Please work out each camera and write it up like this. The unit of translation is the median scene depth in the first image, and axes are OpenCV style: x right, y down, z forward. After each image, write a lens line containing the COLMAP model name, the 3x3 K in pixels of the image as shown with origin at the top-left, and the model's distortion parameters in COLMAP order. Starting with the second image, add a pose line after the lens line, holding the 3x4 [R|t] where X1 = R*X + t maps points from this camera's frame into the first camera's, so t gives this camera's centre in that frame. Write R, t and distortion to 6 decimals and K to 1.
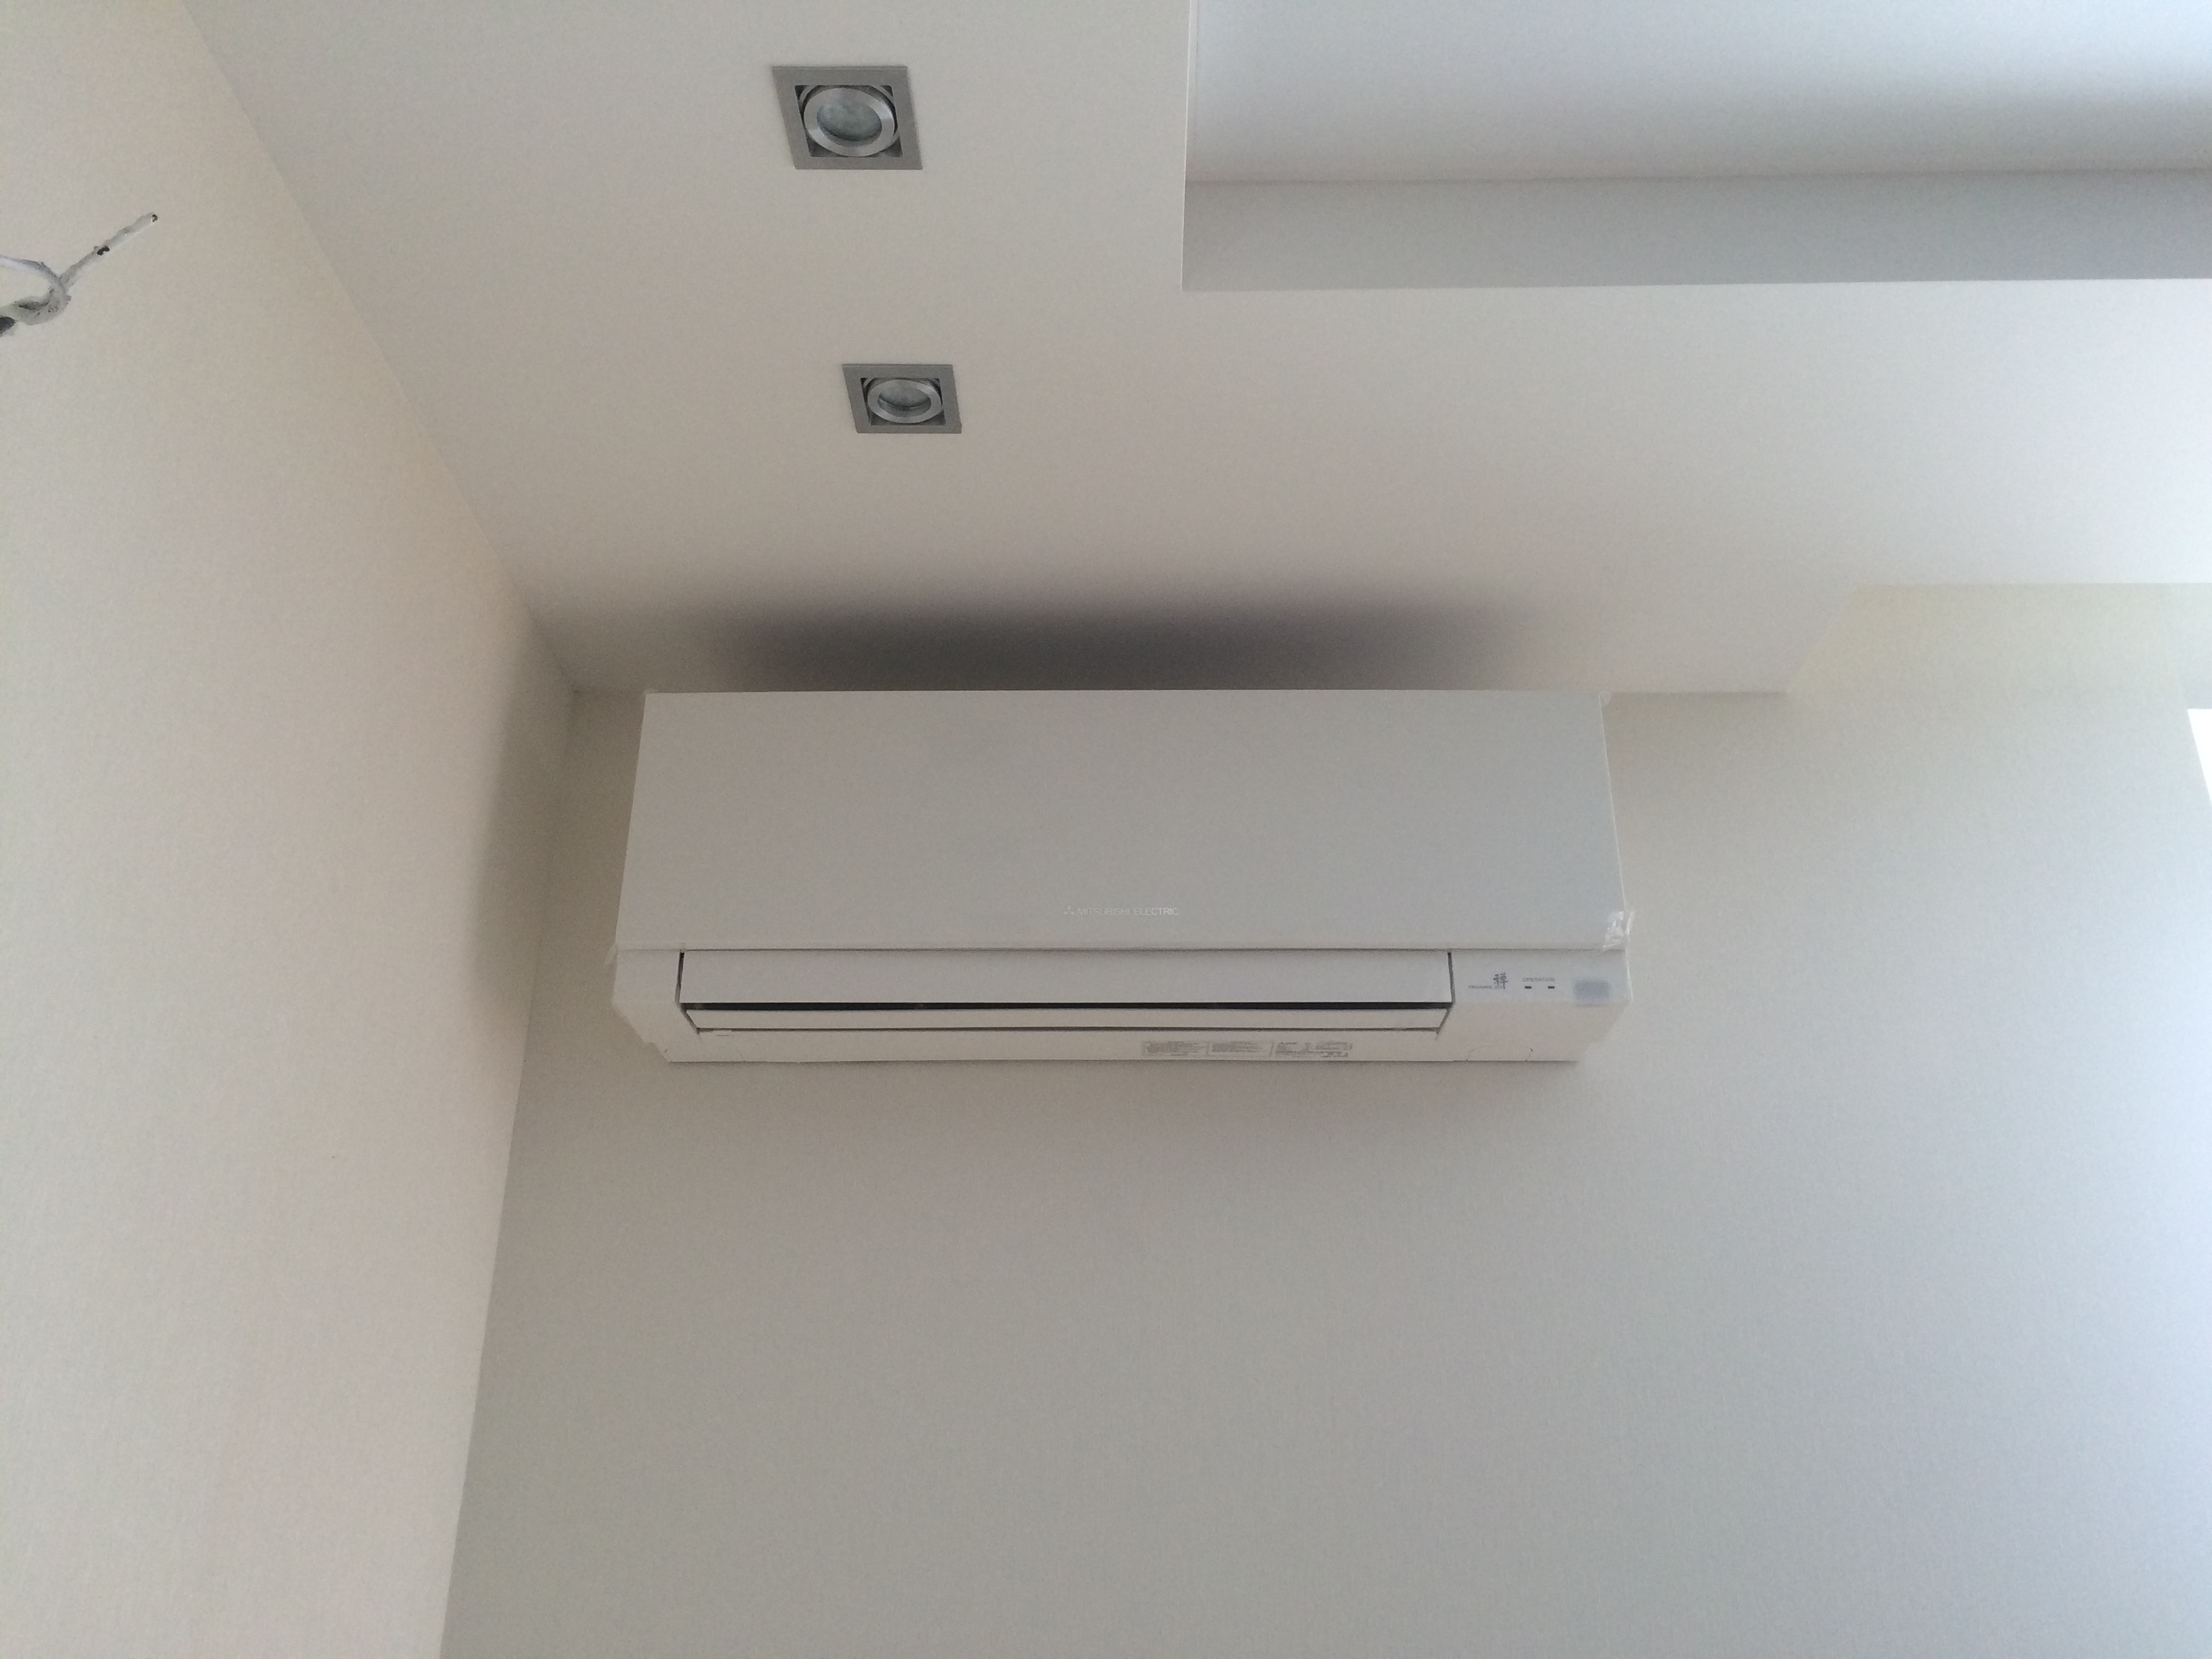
lens RADIAL K [[1873.7, 0, 1106.0], [0, 1873.7, 829.5], [0, 0, 1]] dist [0.003398, 0.000266]
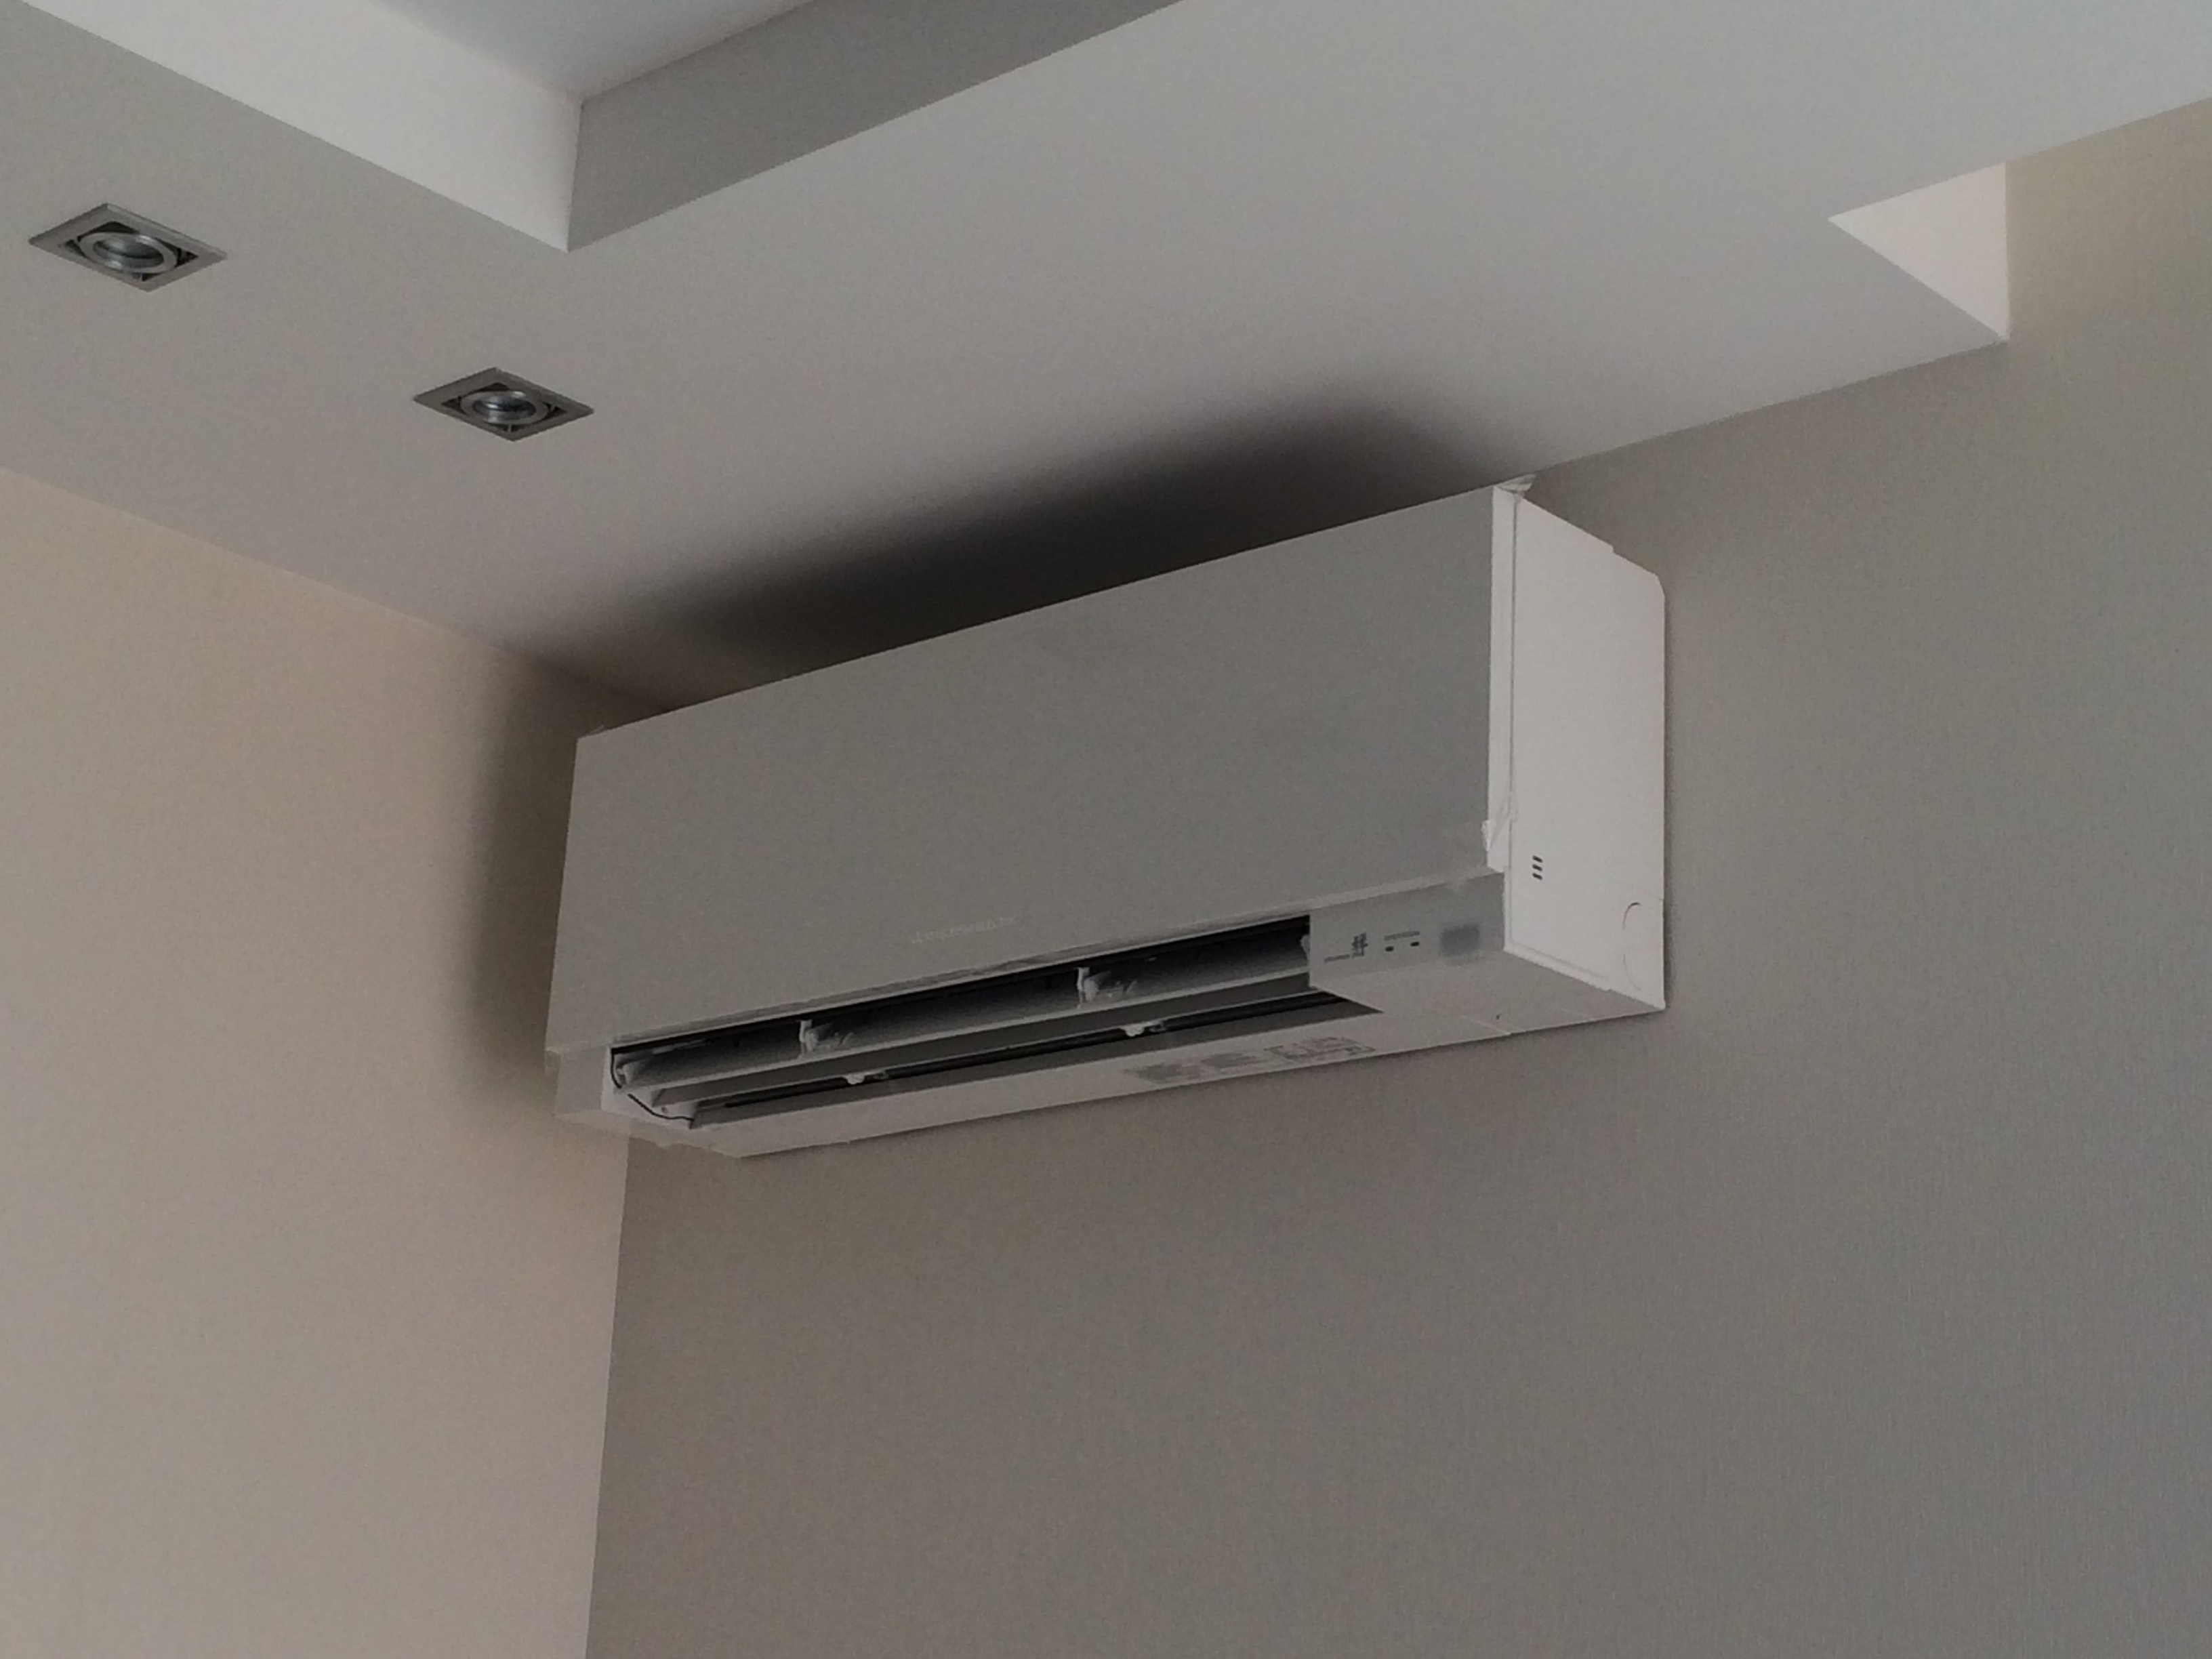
lens RADIAL K [[3648.5, 0, 1106.0], [0, 3648.5, 829.5], [0, 0, 1]] dist [-0.041190, -0.009283]
pose [[0.759340, -0.164990, -0.629430, 1.022253], [0.223427, 0.974619, 0.014068, -0.003692], [0.611133, -0.151313, 0.776930, -0.136030]]
